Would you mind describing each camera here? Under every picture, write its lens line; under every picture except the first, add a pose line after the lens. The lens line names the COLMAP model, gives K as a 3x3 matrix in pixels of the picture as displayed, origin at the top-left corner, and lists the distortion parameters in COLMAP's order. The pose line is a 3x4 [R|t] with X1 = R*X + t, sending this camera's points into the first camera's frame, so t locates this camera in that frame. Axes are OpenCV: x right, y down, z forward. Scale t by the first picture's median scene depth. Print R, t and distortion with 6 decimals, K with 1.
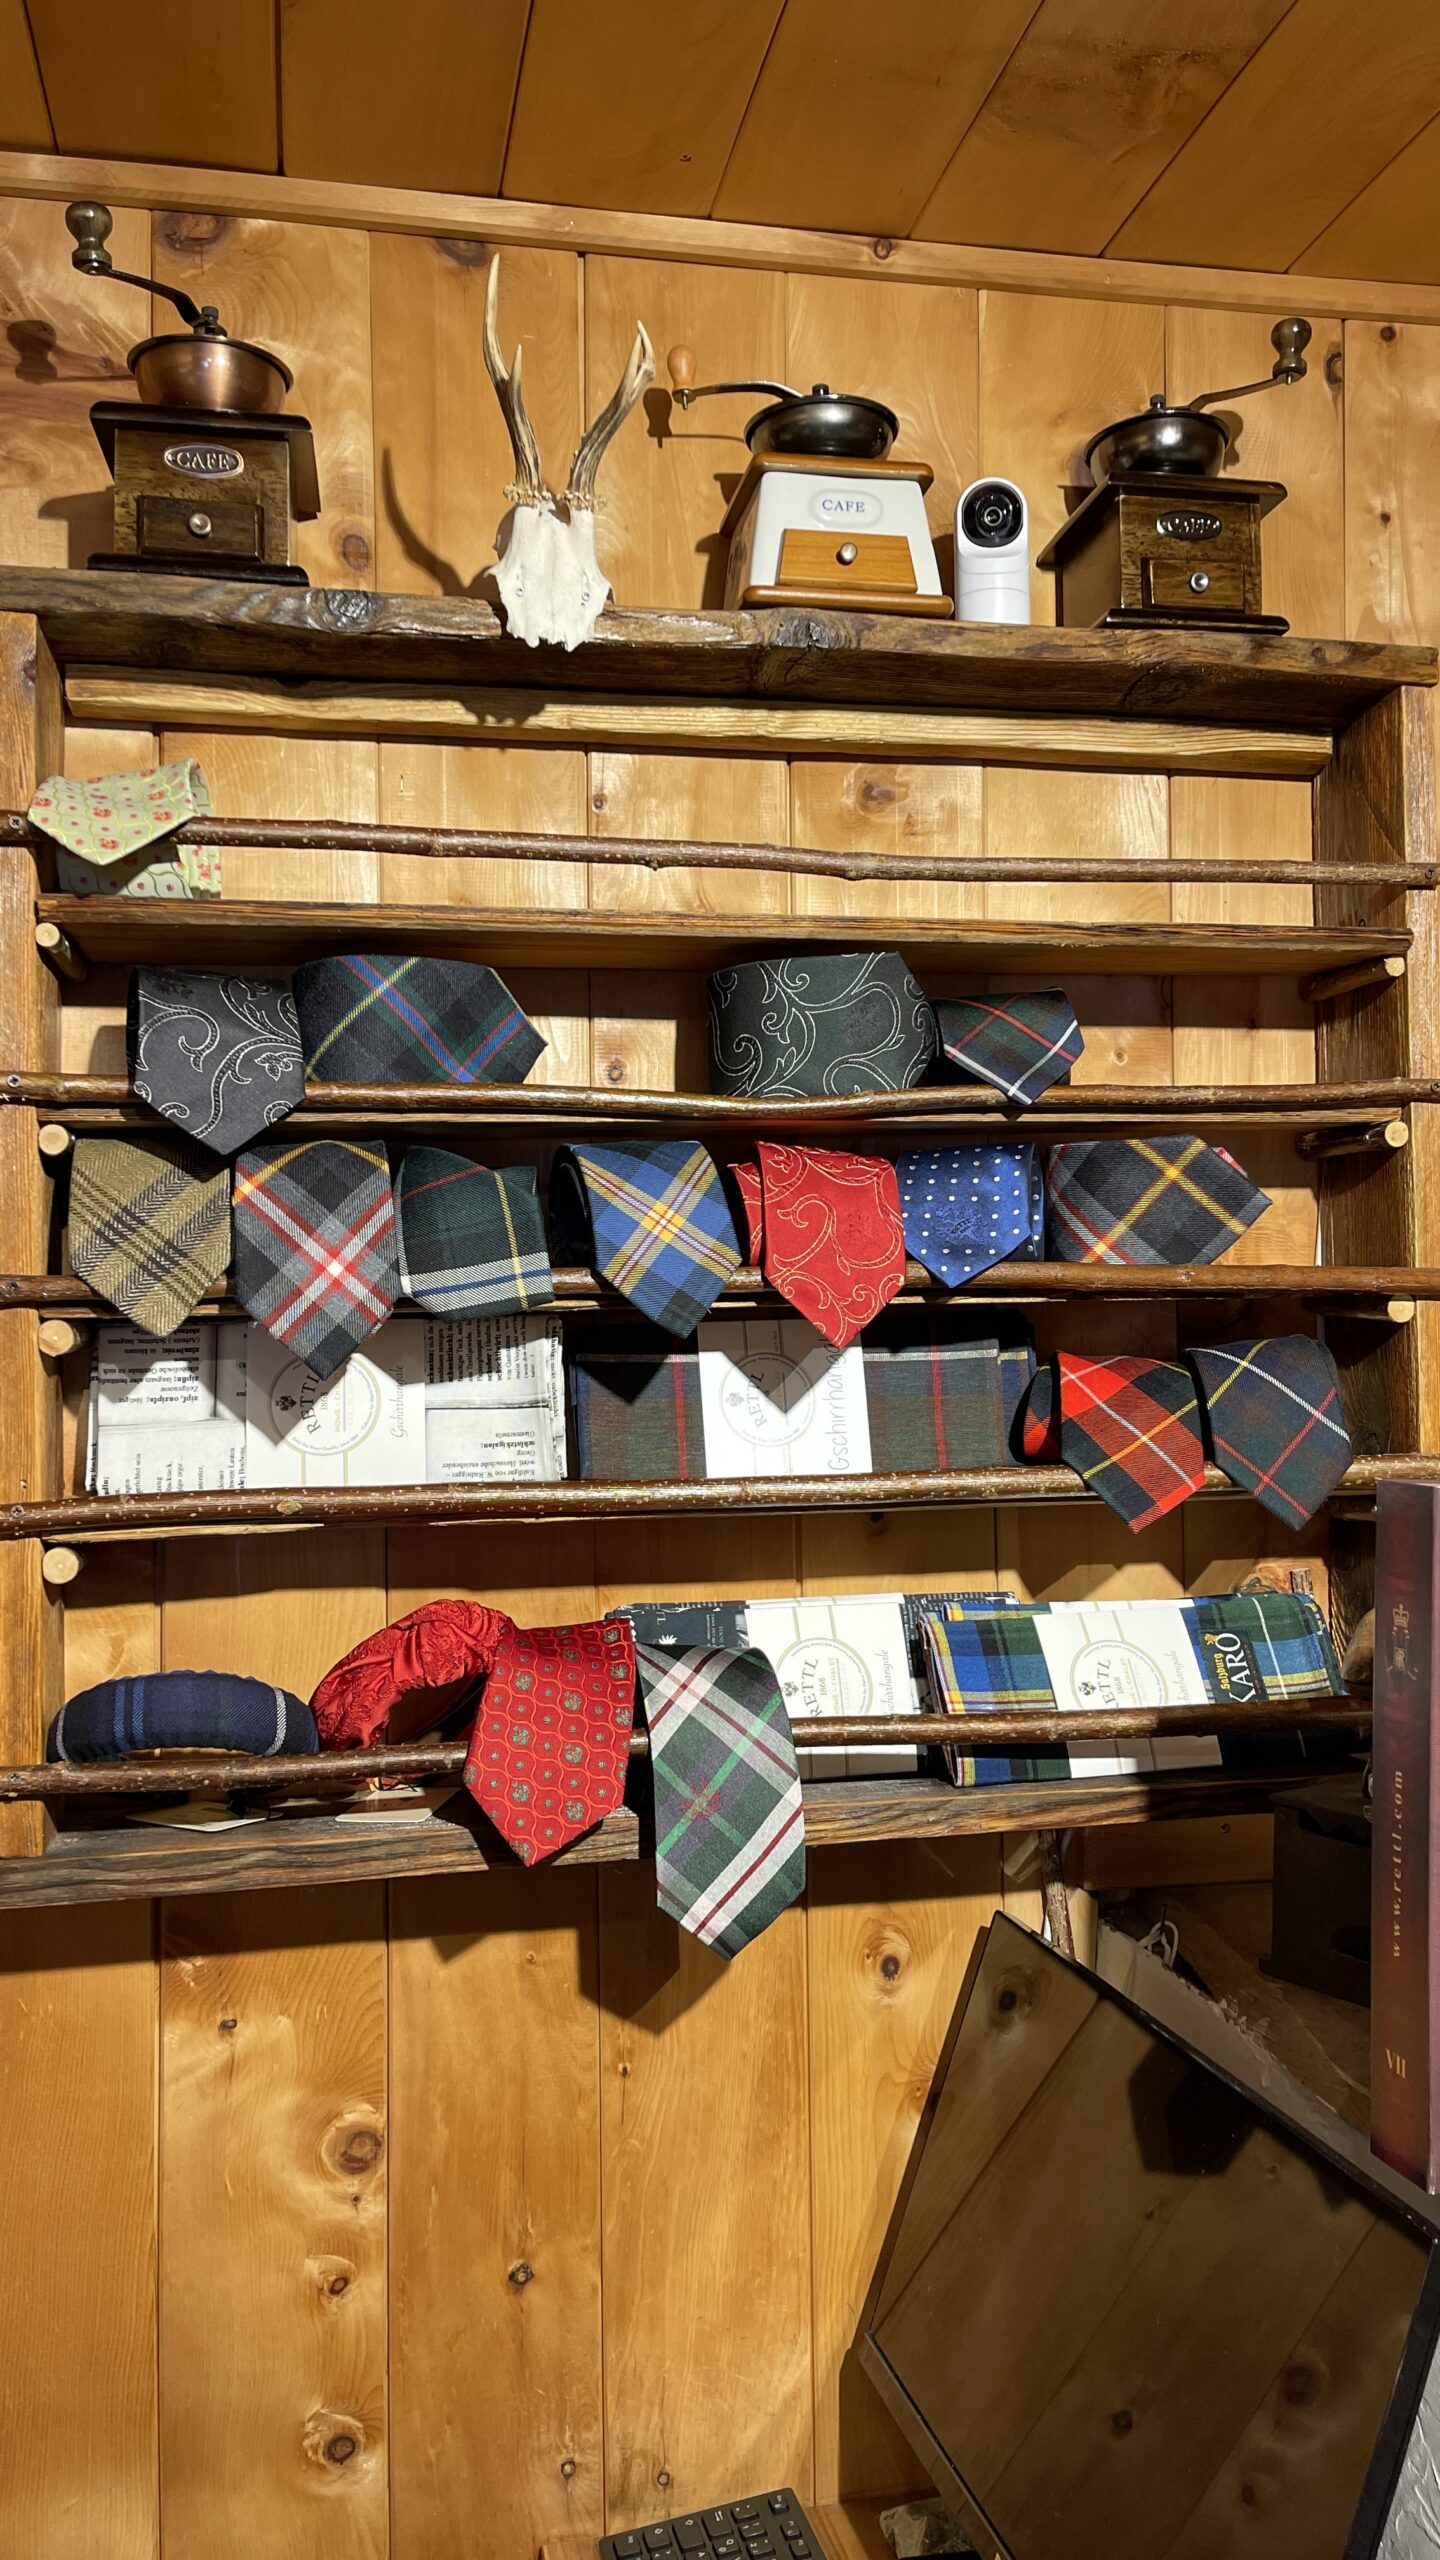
lens RADIAL K [[1938.1, 0, 716.1], [0, 1938.1, 1305.9], [0, 0, 1]] dist [0.061337, -0.043842]
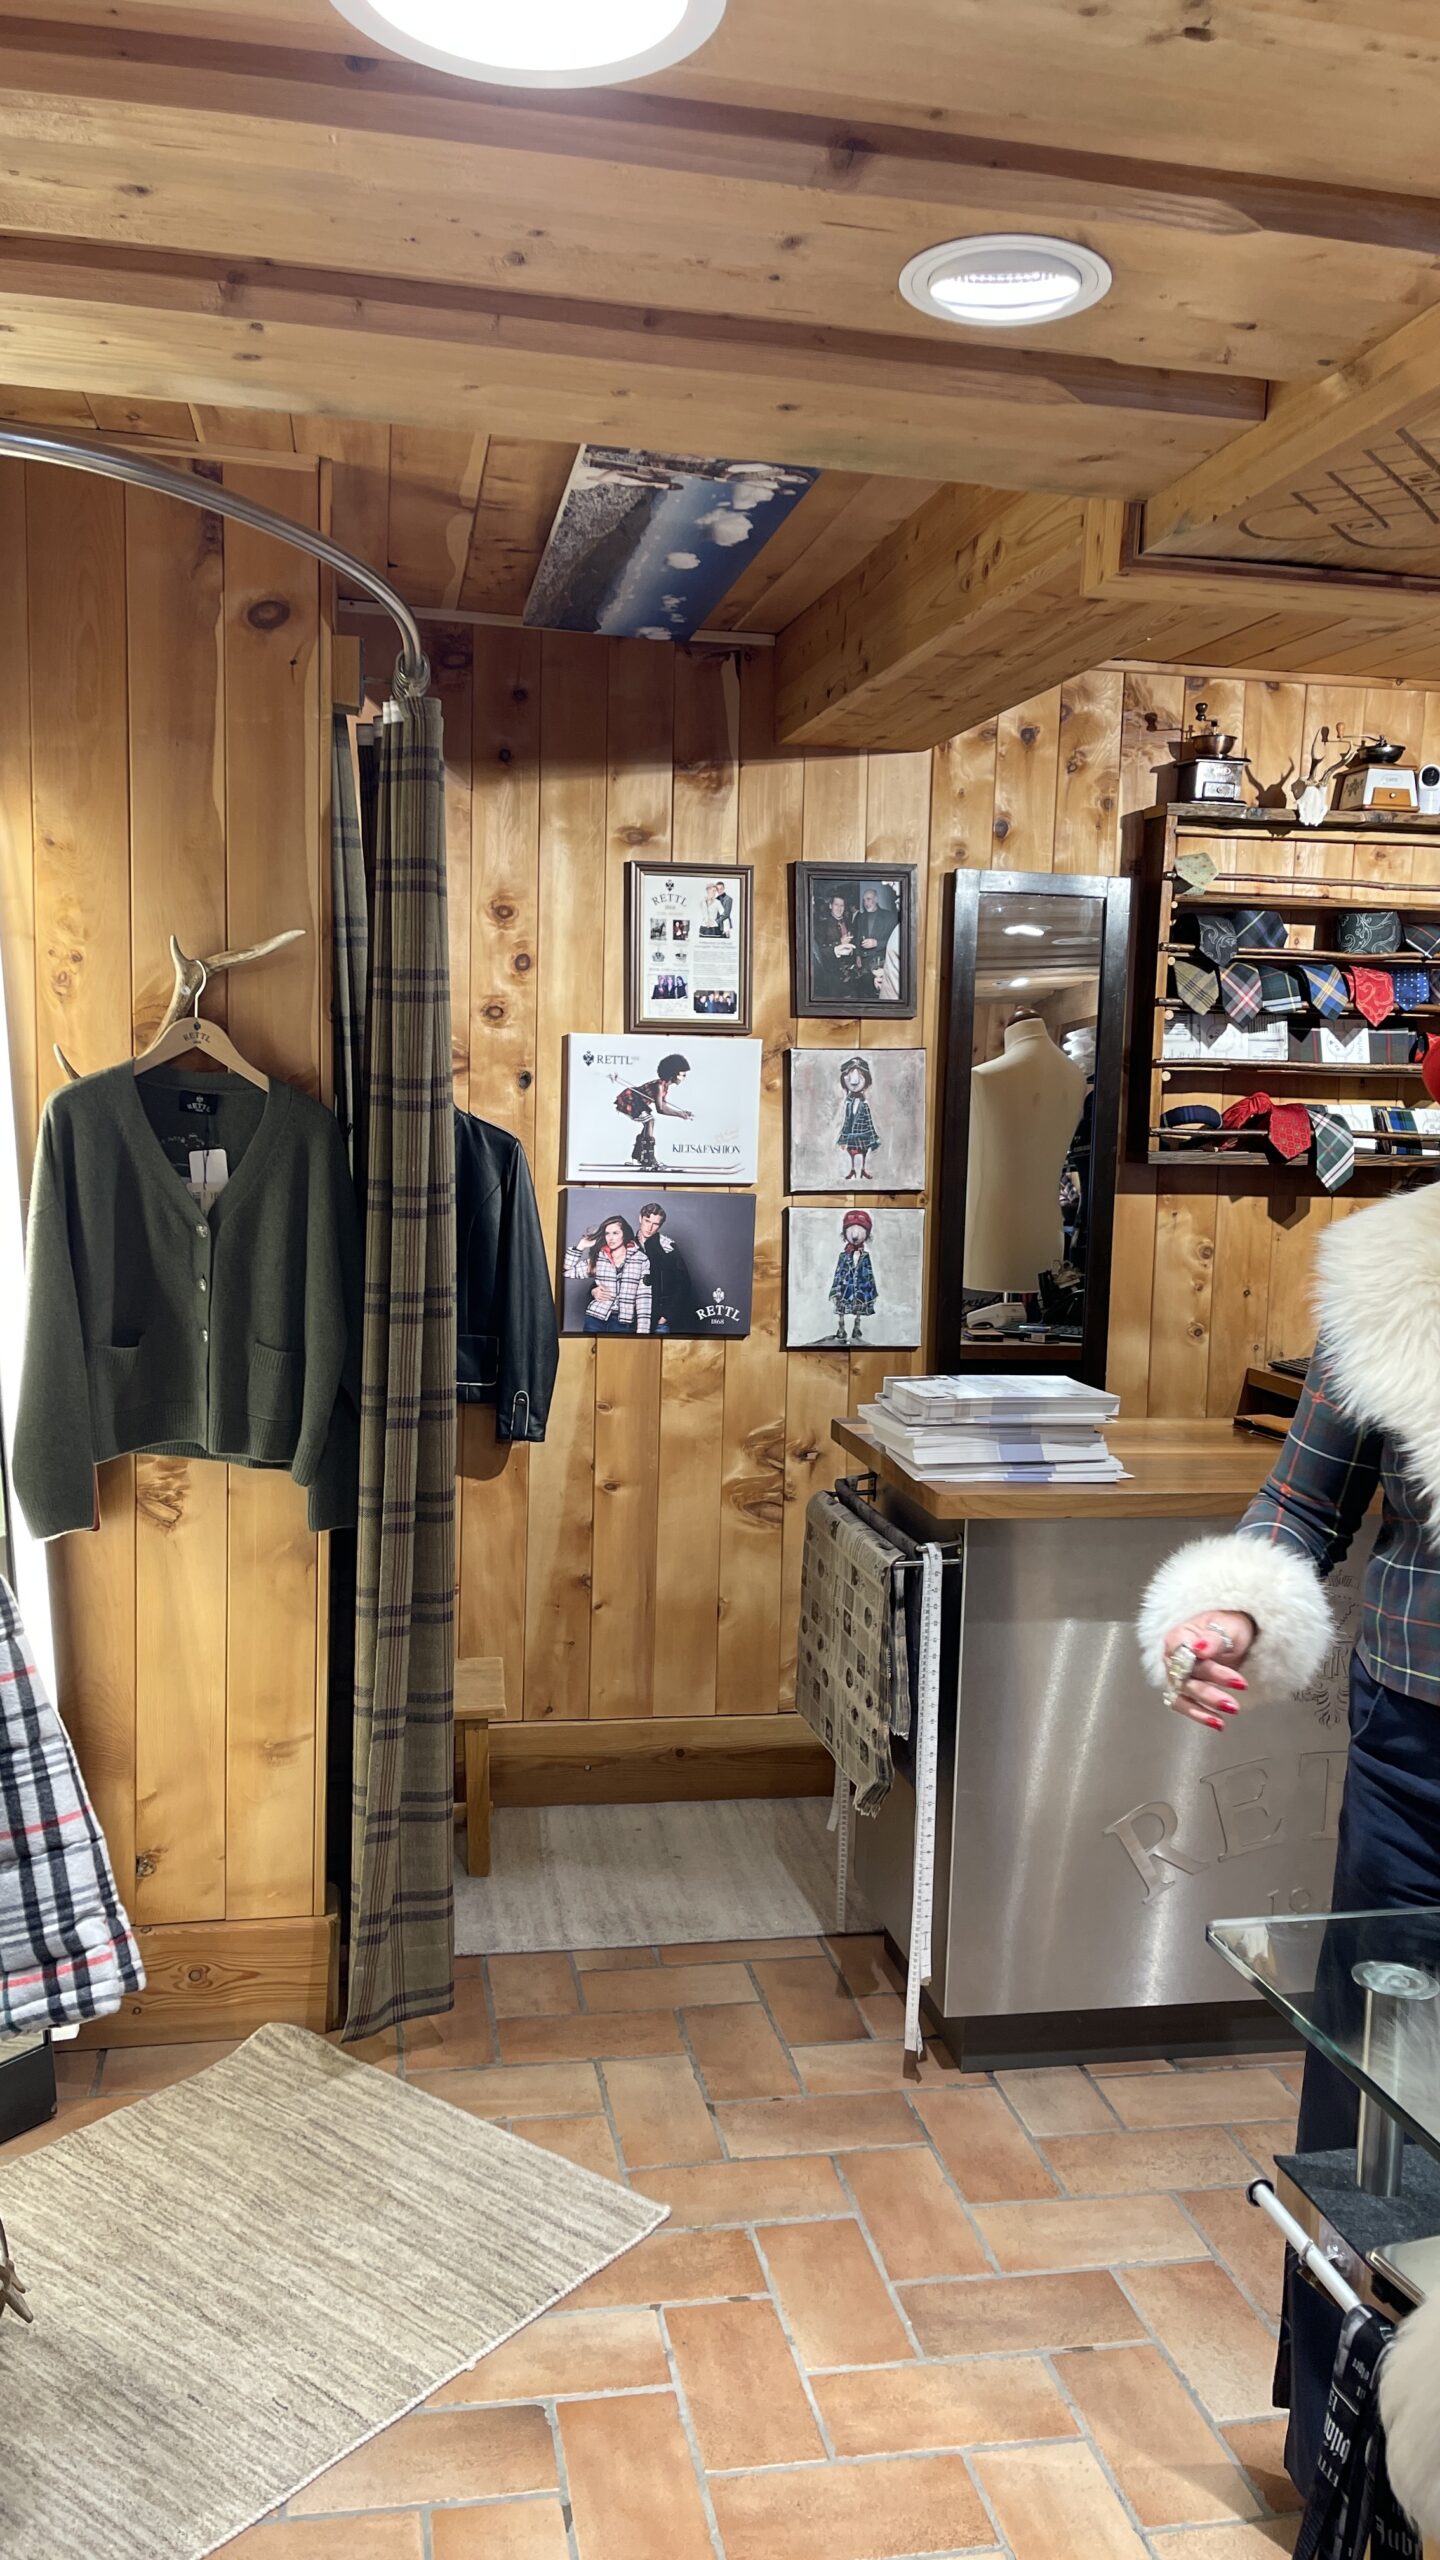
lens RADIAL K [[1938.1, 0, 709.7], [0, 1938.1, 1295.0], [0, 0, 1]] dist [0.061337, -0.043842]
pose [[0.999022, 0.043474, -0.008069, -1.062359], [-0.042127, 0.991269, 0.124941, 0.109381], [0.013430, -0.124479, 0.992131, -2.536523]]
